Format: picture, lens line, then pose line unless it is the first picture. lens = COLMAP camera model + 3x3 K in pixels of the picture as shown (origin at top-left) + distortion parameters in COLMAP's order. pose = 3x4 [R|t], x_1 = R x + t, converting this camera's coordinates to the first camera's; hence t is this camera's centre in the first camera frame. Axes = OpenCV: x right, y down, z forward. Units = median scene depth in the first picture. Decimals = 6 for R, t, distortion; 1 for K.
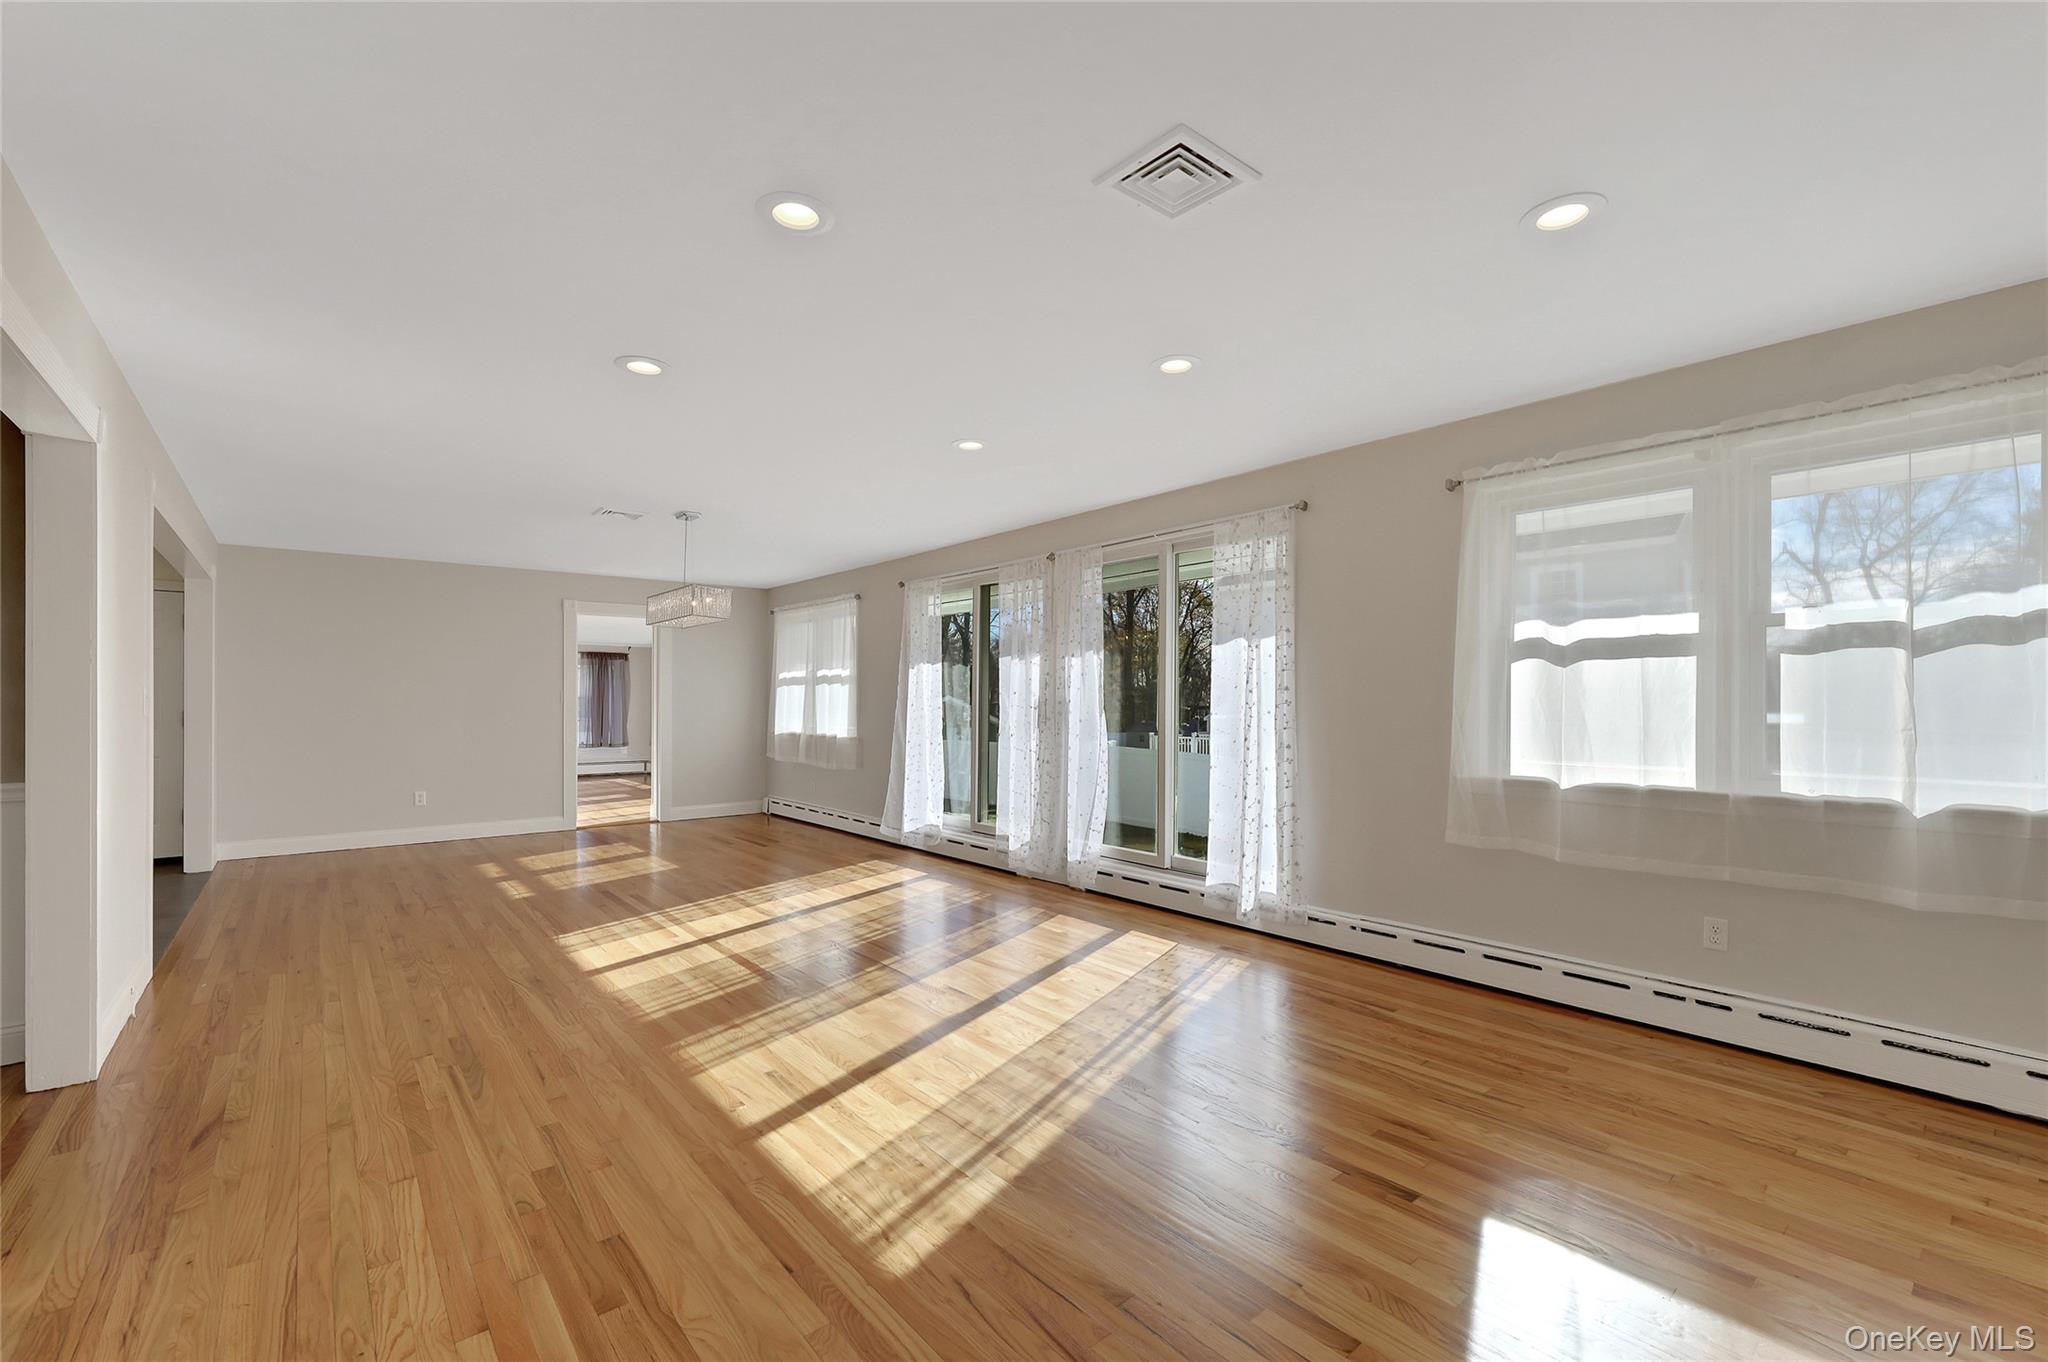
lens RADIAL K [[862.5, 0, 1027.5], [0, 862.5, 691.0], [0, 0, 1]] dist [0.001764, -0.000143]
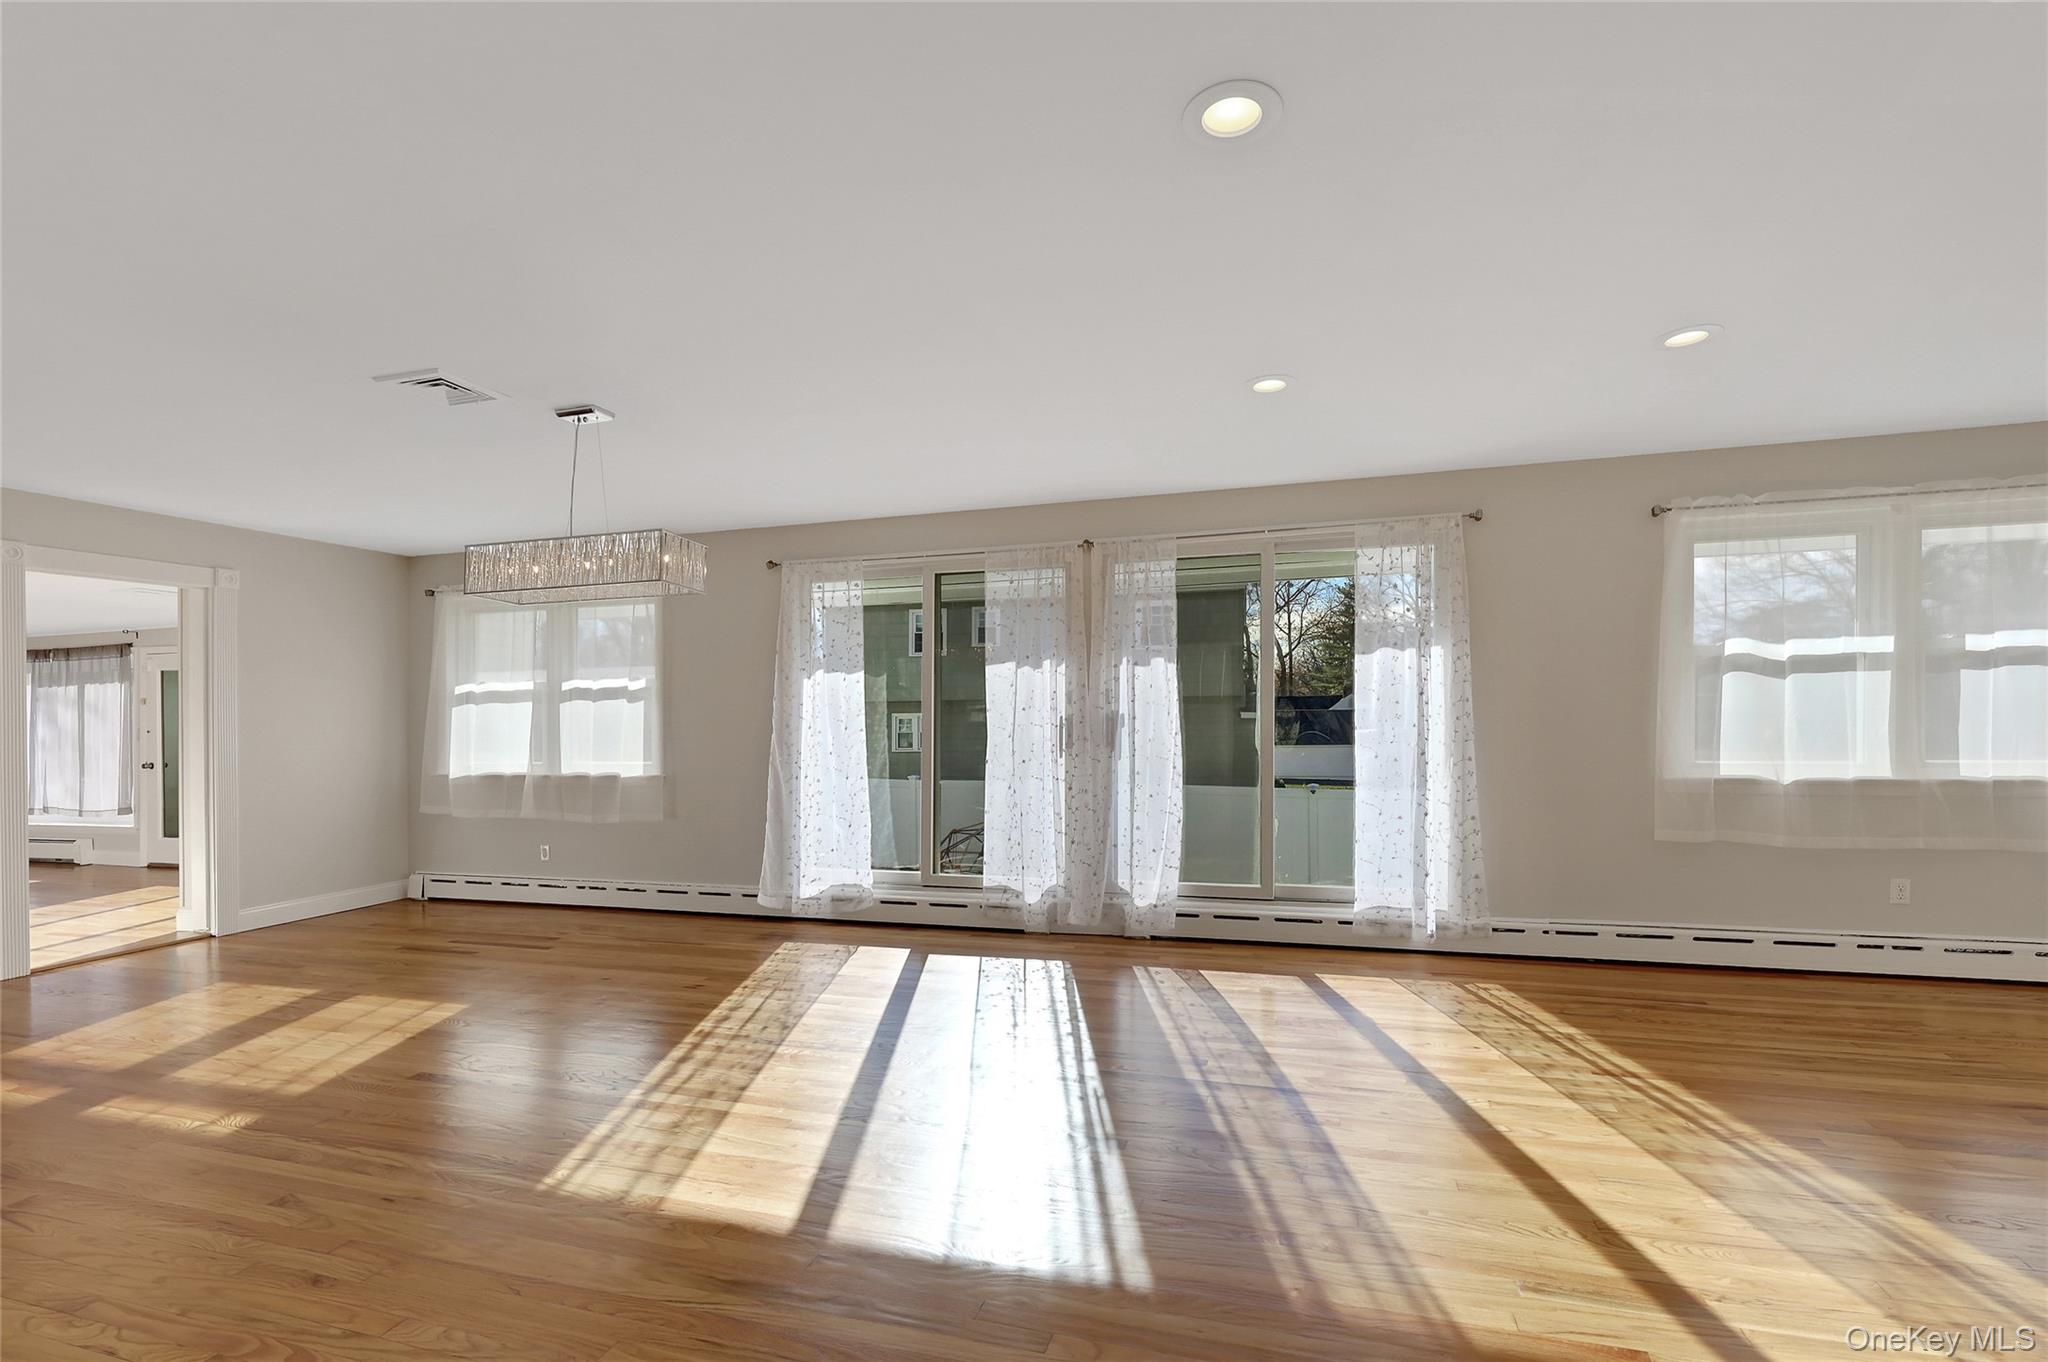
lens RADIAL K [[860.6, 0, 1040.6], [0, 860.6, 727.5], [0, 0, 1]] dist [-0.000163, -0.000002]
pose [[0.827676, -0.017915, 0.560920, -0.592291], [0.007786, 0.999761, 0.020442, 0.003865], [-0.561152, -0.012552, 0.827618, 0.419136]]
